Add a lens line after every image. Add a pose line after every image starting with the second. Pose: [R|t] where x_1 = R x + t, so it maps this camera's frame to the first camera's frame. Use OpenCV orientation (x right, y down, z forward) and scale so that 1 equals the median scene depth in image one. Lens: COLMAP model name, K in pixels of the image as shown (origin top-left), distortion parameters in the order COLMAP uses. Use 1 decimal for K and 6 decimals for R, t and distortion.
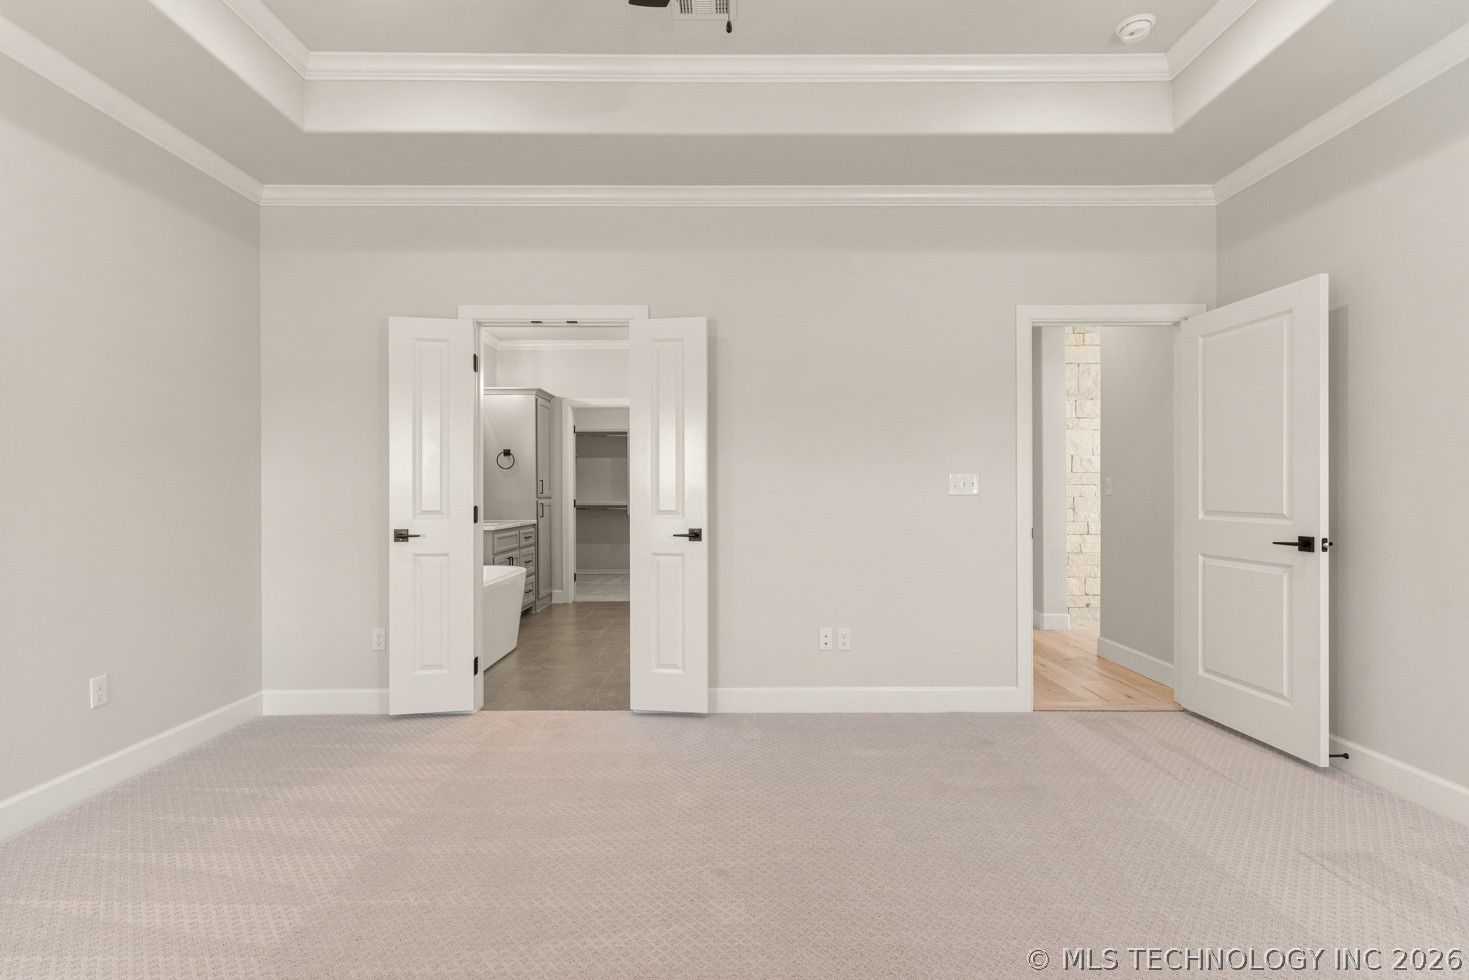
lens RADIAL K [[705.2, 0, 735.9], [0, 705.2, 488.1], [0, 0, 1]] dist [0.001834, 0.000401]
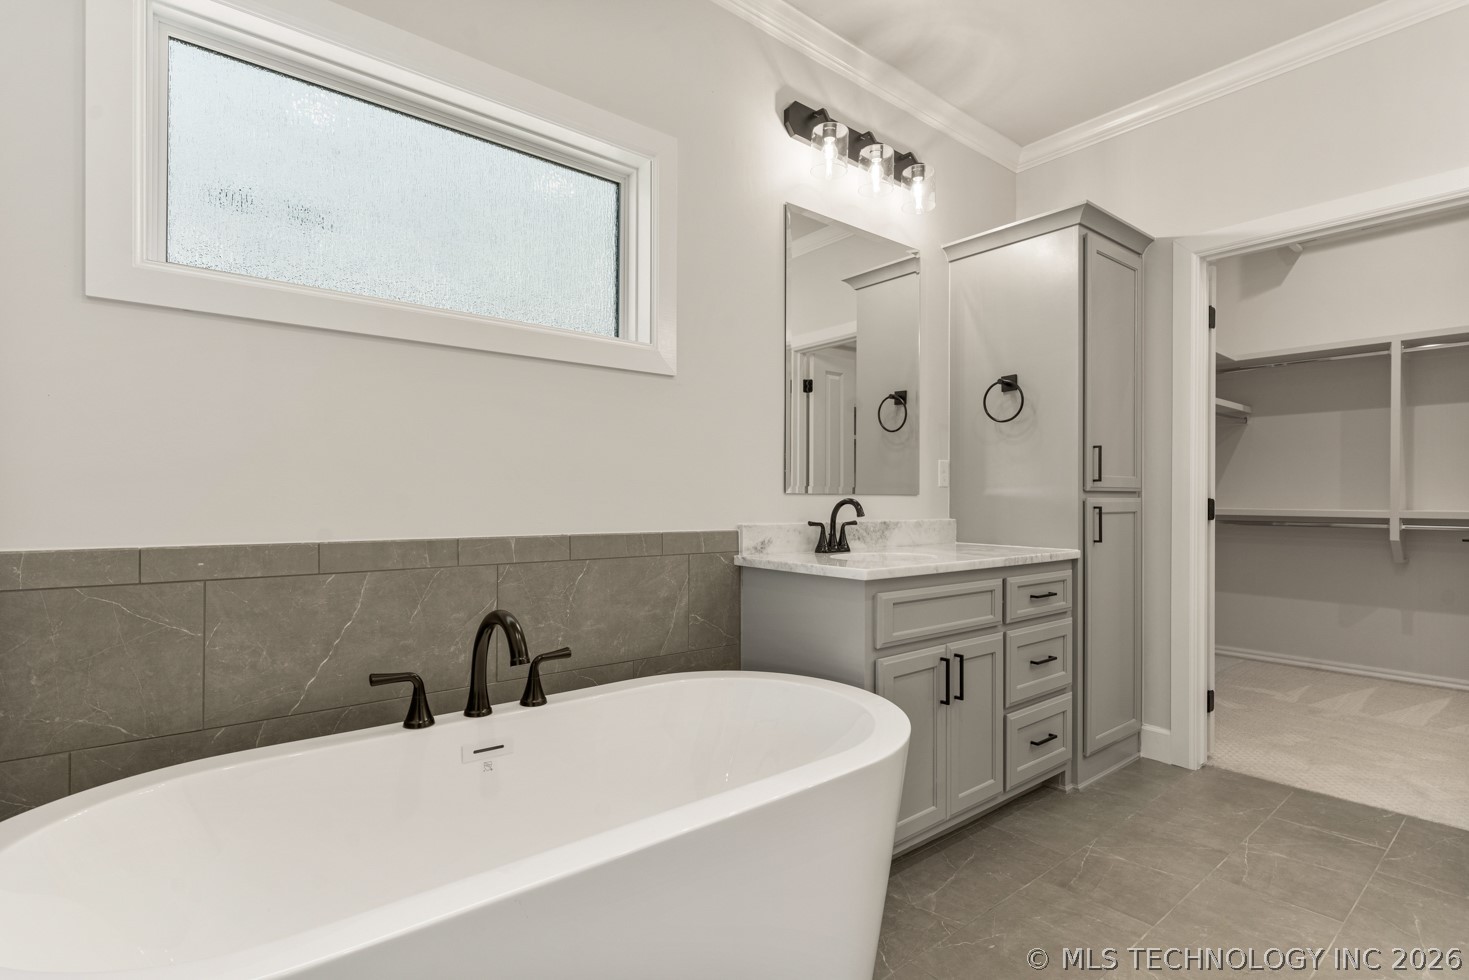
lens RADIAL K [[721.8, 0, 737.9], [0, 721.8, 496.0], [0, 0, 1]] dist [-0.000294, -0.000275]
pose [[0.635425, 0.003128, -0.772157, -0.095666], [-0.001822, 0.999995, 0.002552, 0.015316], [0.772161, -0.000214, 0.635427, 0.597922]]
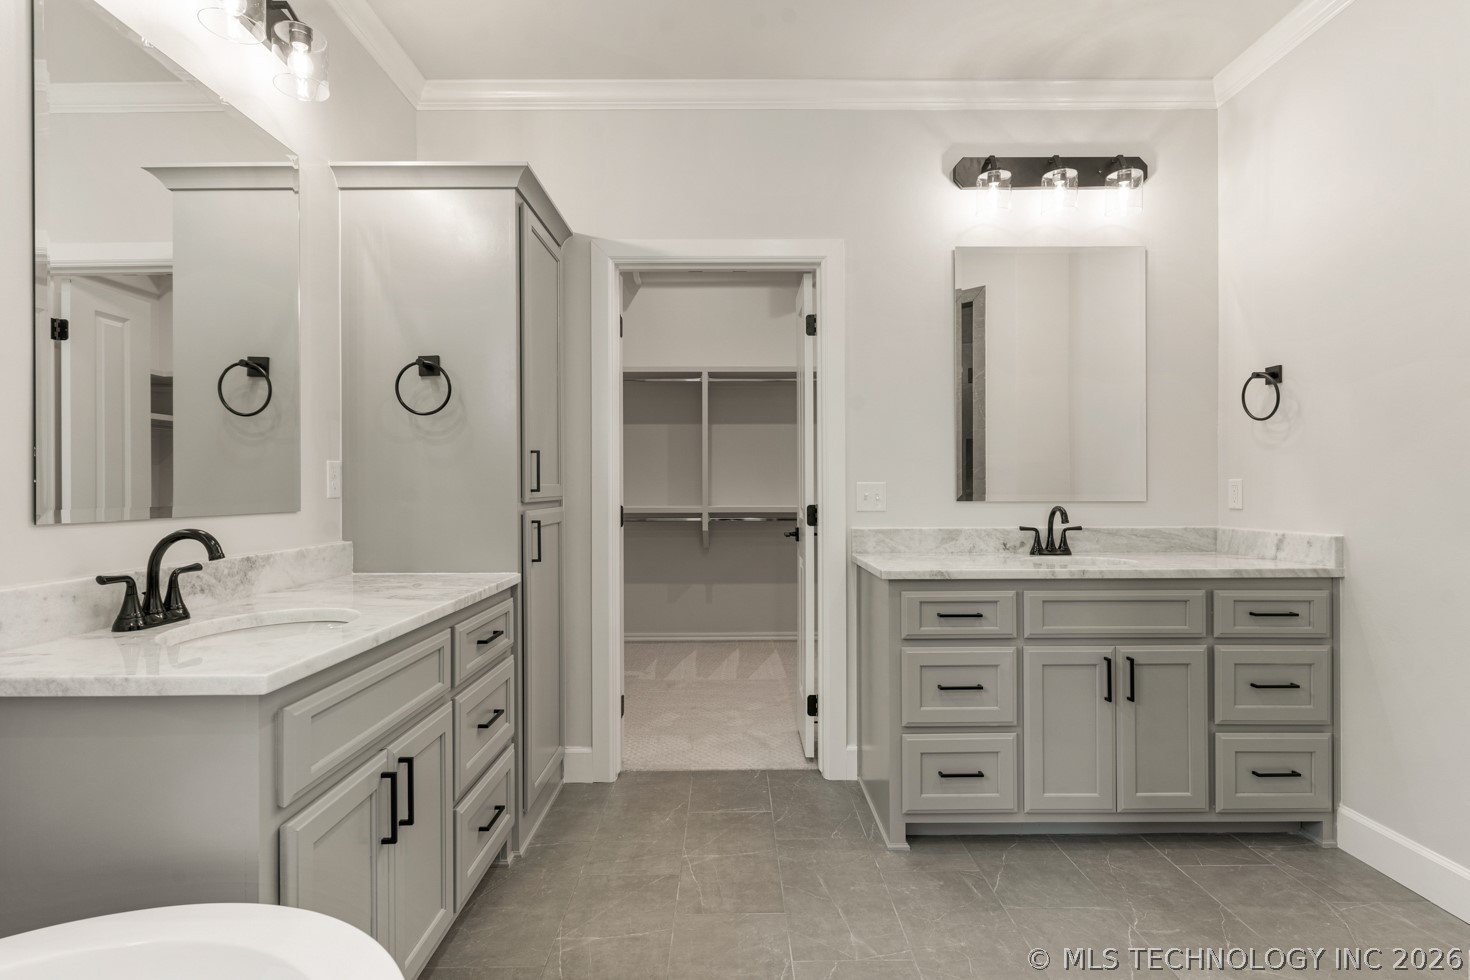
lens RADIAL K [[705.6, 0, 736.4], [0, 705.6, 488.1], [0, 0, 1]] dist [0.001834, 0.000401]
pose [[1.000000, 0.000739, 0.000337, -0.180304], [-0.000741, 0.999984, 0.005644, 0.004207], [-0.000332, -0.005644, 0.999984, 0.664877]]
